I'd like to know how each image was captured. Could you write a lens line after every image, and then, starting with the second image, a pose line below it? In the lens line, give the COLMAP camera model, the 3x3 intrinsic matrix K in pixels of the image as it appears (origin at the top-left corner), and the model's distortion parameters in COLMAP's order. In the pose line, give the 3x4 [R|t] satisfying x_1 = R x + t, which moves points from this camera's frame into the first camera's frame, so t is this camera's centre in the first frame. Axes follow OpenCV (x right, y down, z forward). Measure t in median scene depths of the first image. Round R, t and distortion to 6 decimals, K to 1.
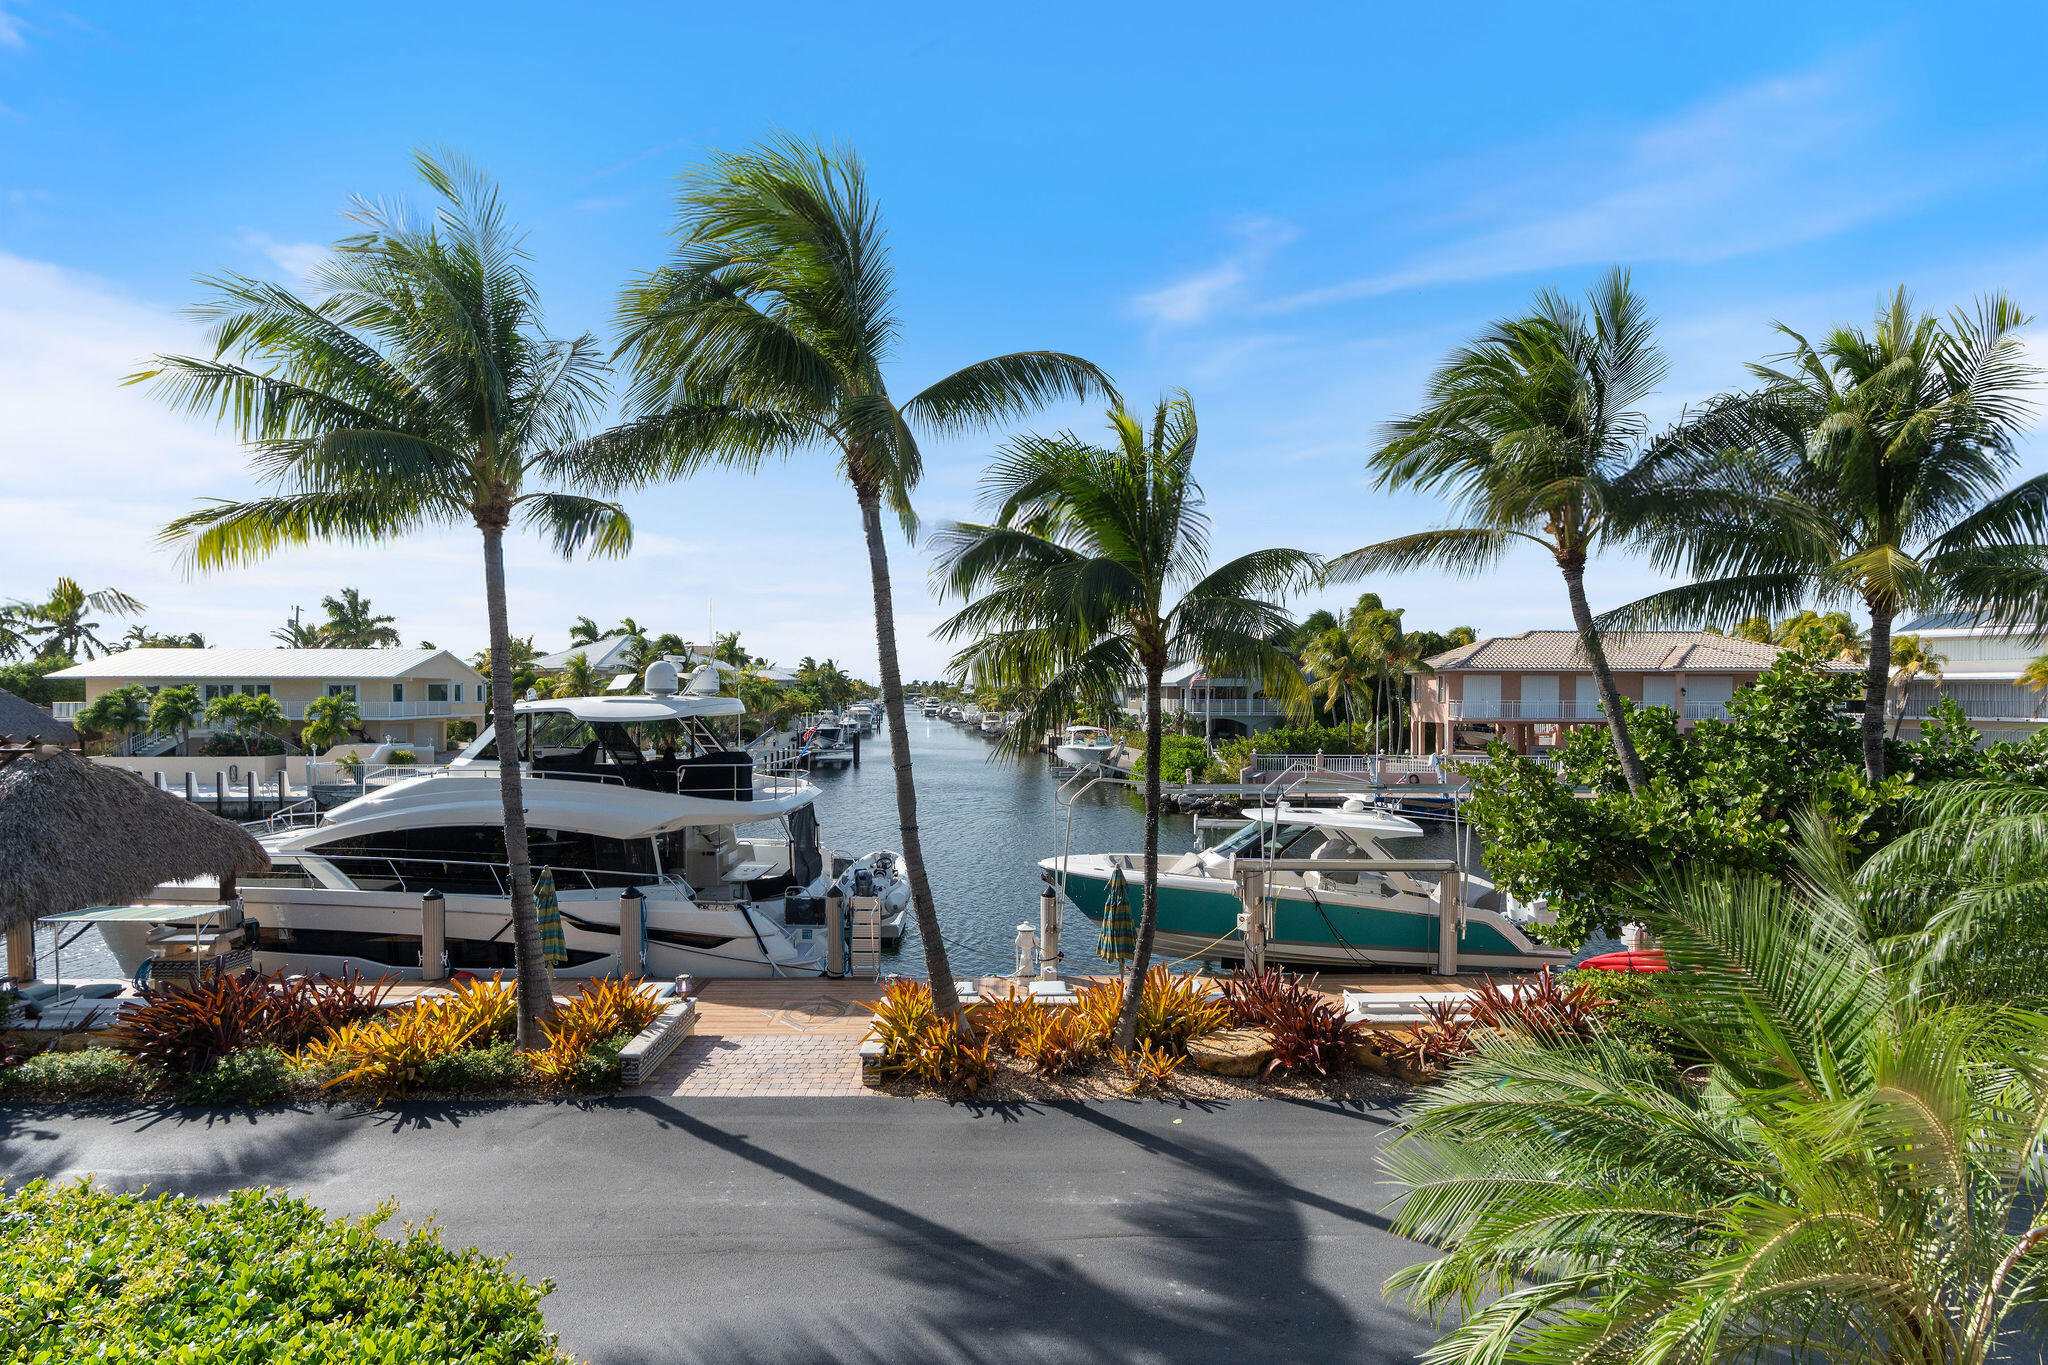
lens RADIAL K [[929.5, 0, 1032.8], [0, 929.5, 712.4], [0, 0, 1]] dist [-0.008459, 0.001759]
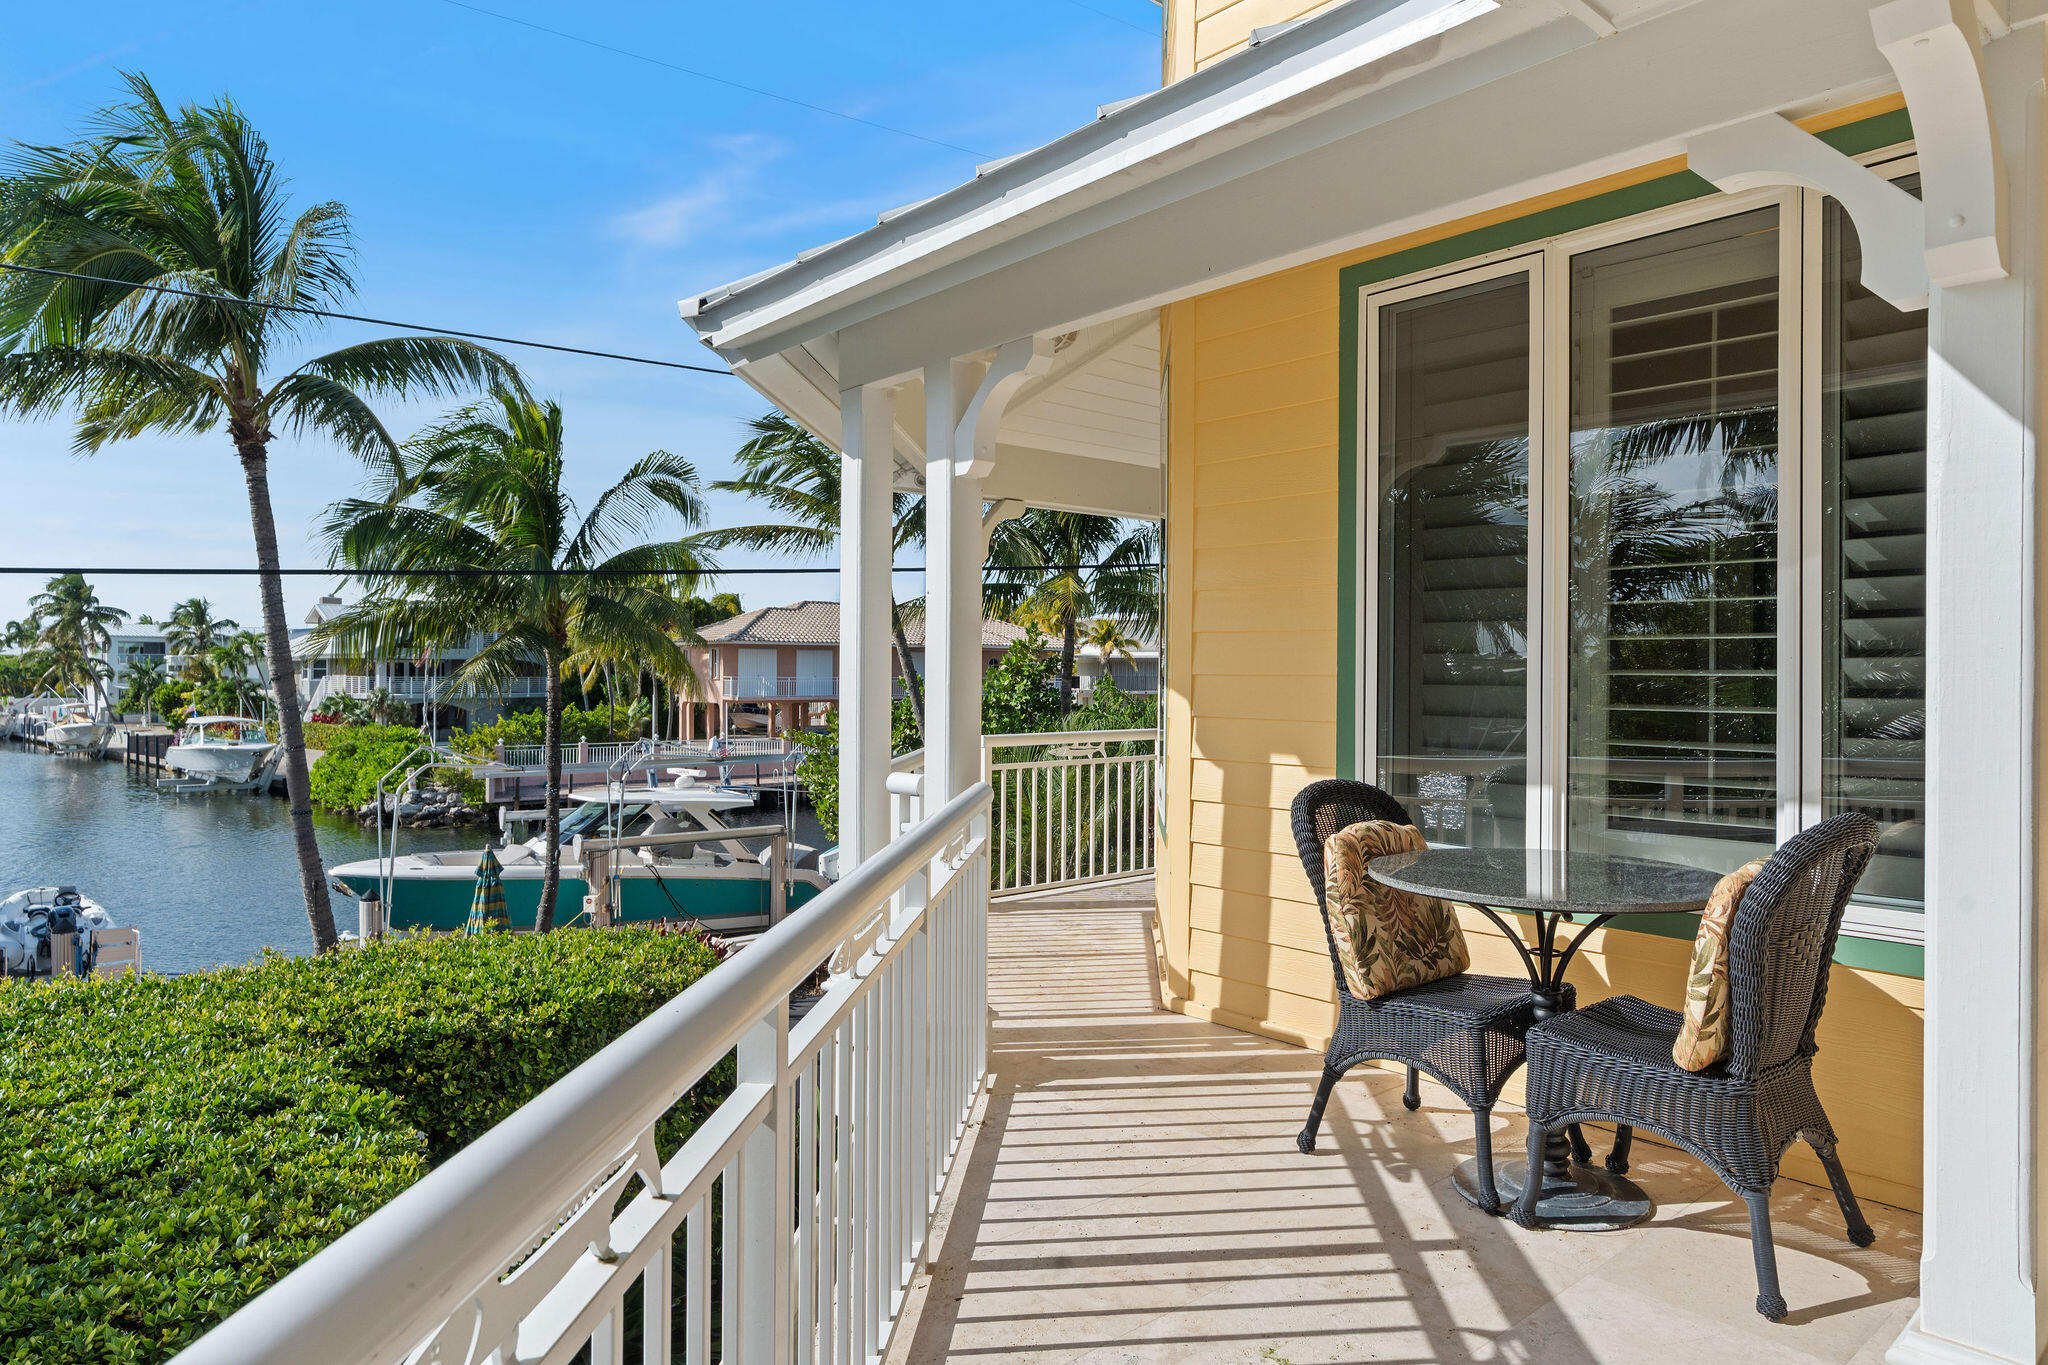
lens RADIAL K [[1259.8, 0, 1025.4], [0, 1259.8, 673.5], [0, 0, 1]] dist [0.001577, 0.000253]
pose [[0.773483, -0.000902, 0.633816, -0.233317], [0.011303, 0.999860, -0.012372, 0.003882], [-0.633716, 0.016734, 0.773385, -0.289830]]
